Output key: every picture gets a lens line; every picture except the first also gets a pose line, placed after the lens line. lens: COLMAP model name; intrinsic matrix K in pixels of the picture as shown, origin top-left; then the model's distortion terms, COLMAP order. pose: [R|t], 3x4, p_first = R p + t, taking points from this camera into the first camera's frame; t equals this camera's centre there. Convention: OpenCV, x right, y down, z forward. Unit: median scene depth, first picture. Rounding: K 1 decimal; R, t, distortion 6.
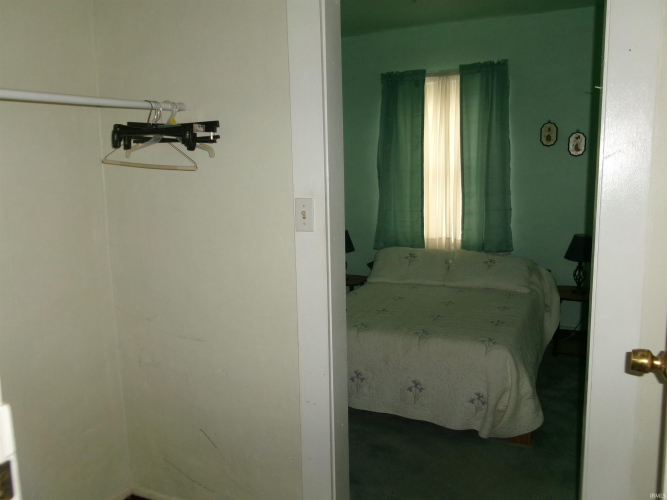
lens RADIAL K [[561.6, 0, 334.7], [0, 561.6, 249.8], [0, 0, 1]] dist [0.013836, -0.014493]
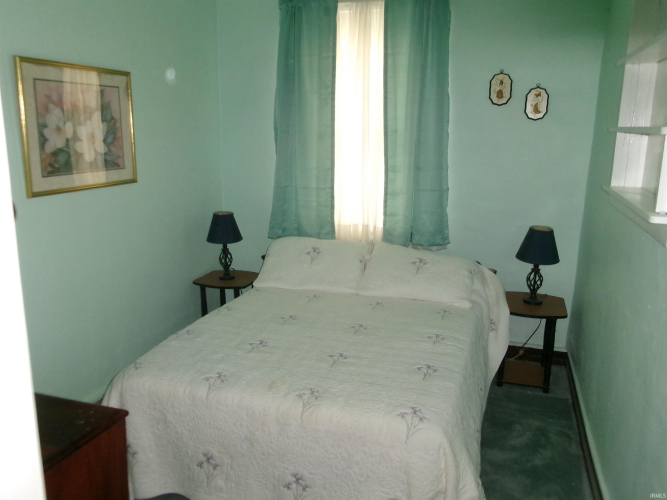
lens RADIAL K [[561.6, 0, 332.5], [0, 561.6, 249.1], [0, 0, 1]] dist [0.013836, -0.014493]
pose [[0.993610, 0.006685, 0.112668, 0.078096], [-0.013913, 0.997885, 0.063492, -0.038943], [-0.112006, -0.064654, 0.991602, 0.276219]]
